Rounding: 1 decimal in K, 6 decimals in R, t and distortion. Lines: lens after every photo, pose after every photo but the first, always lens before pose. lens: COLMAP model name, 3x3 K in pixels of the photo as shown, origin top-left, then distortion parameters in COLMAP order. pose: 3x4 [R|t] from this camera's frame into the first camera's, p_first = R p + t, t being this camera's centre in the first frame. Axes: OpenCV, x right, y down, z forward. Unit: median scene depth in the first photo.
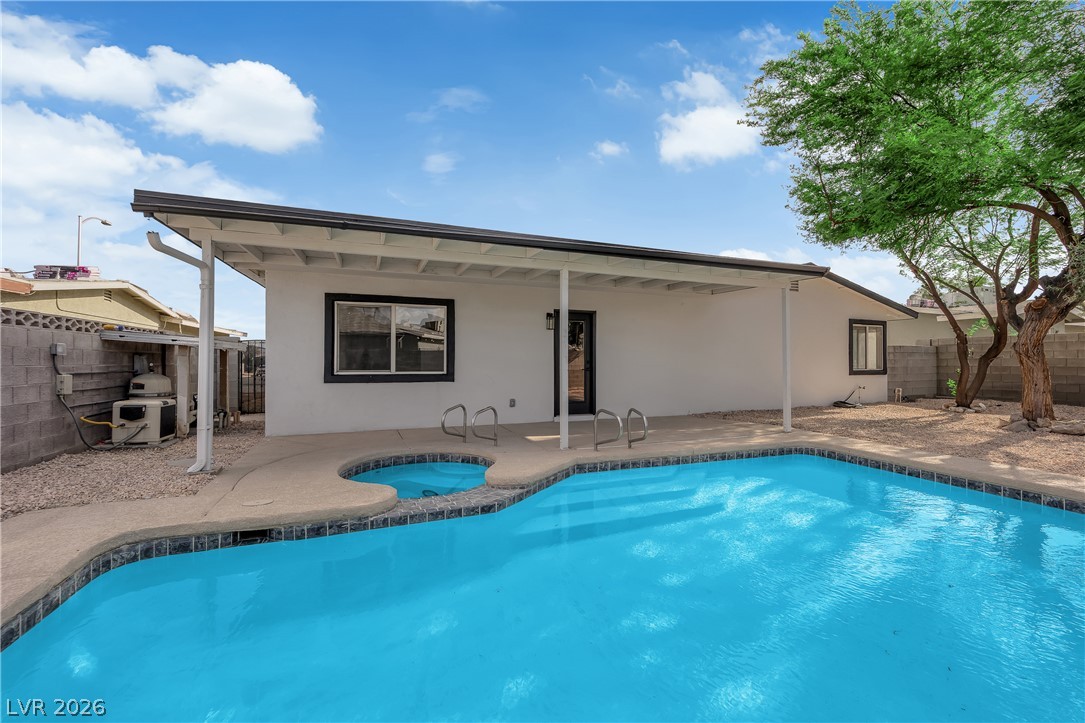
lens RADIAL K [[440.2, 0, 535.4], [0, 440.2, 366.3], [0, 0, 1]] dist [-0.013855, -0.001777]
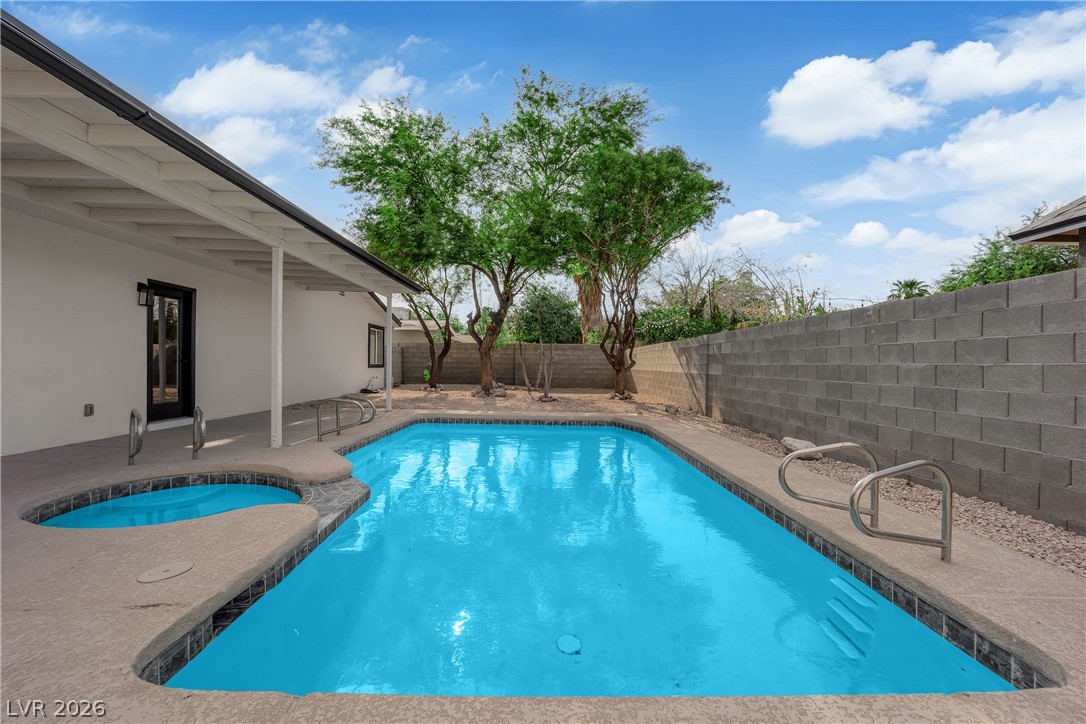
lens RADIAL K [[440.6, 0, 539.4], [0, 440.6, 362.4], [0, 0, 1]] dist [-0.013855, -0.001777]
pose [[0.356894, 0.003952, 0.934137, -0.483001], [-0.000871, 0.999992, -0.003898, 0.015548], [-0.934145, 0.000578, 0.356894, 0.154185]]
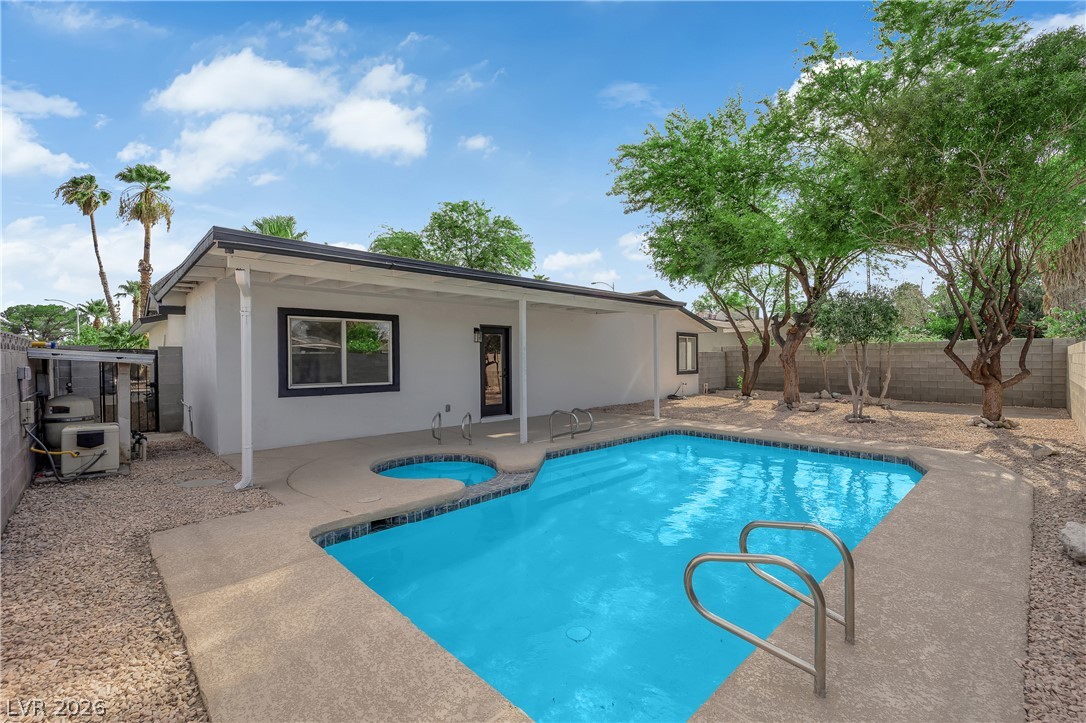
lens RADIAL K [[455.8, 0, 534.2], [0, 455.8, 362.8], [0, 0, 1]] dist [-0.013988, -0.000797]
pose [[0.925671, -0.011081, 0.378168, -0.329480], [0.012790, 0.999916, -0.002006, -0.031150], [-0.378114, 0.006694, 0.925735, -0.175085]]
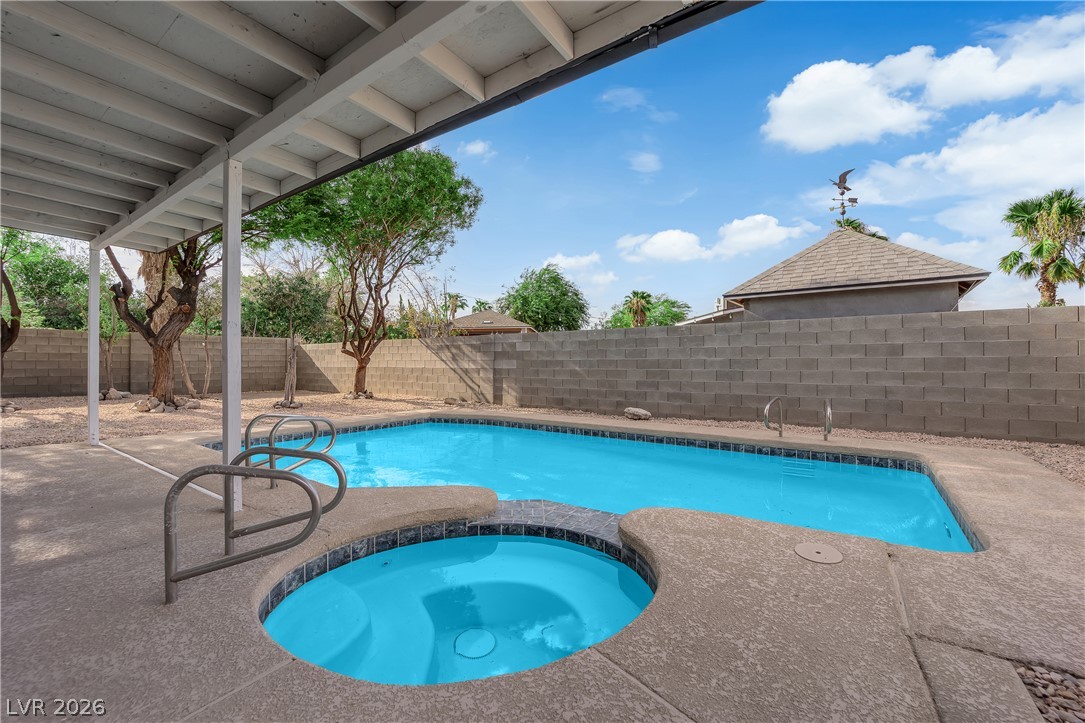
lens RADIAL K [[440.2, 0, 530.7], [0, 440.2, 358.0], [0, 0, 1]] dist [-0.013855, -0.001777]
pose [[-0.528047, 0.005631, 0.849197, -0.460957], [0.008944, 0.999959, -0.001069, 0.011183], [-0.849168, 0.007031, -0.528075, 0.815306]]
